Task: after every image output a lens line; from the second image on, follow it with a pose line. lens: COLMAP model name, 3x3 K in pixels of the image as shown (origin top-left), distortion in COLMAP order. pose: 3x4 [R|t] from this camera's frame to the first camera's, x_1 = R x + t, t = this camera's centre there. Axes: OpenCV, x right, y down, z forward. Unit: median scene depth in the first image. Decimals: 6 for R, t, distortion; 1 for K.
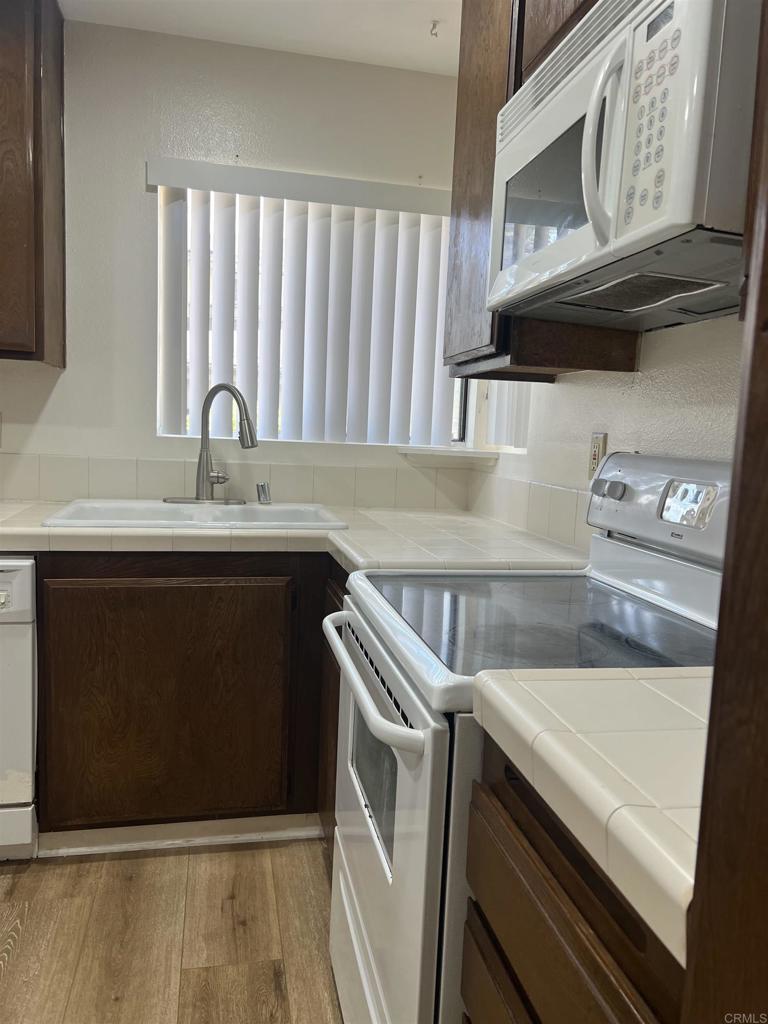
lens RADIAL K [[755.9, 0, 384.5], [0, 755.9, 520.9], [0, 0, 1]] dist [0.035624, -0.014101]
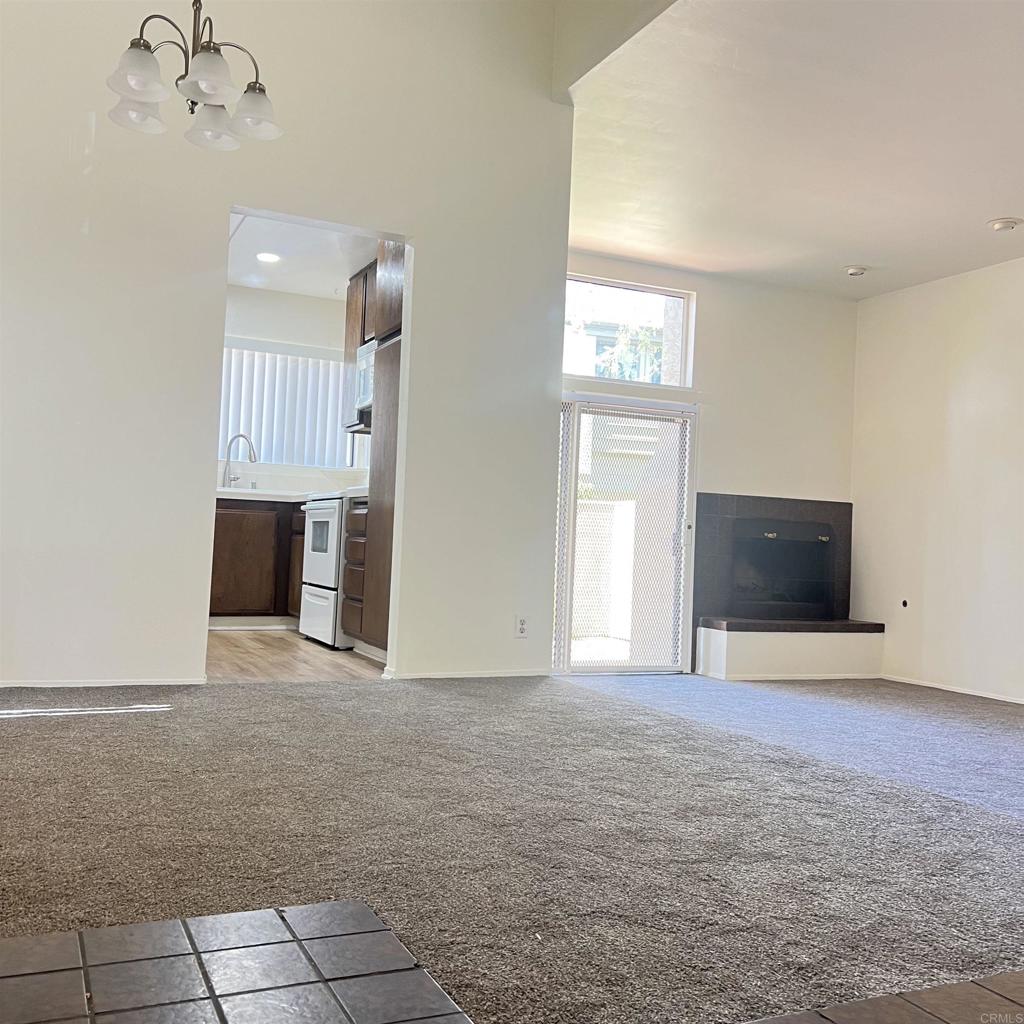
lens RADIAL K [[1003.3, 0, 510.2], [0, 1003.3, 504.5], [0, 0, 1]] dist [0.012694, 0.000000]
pose [[0.973044, 0.002089, 0.230610, -0.149969], [0.029297, 0.990738, -0.132591, 0.534855], [-0.228751, 0.135773, 0.963970, -2.443385]]
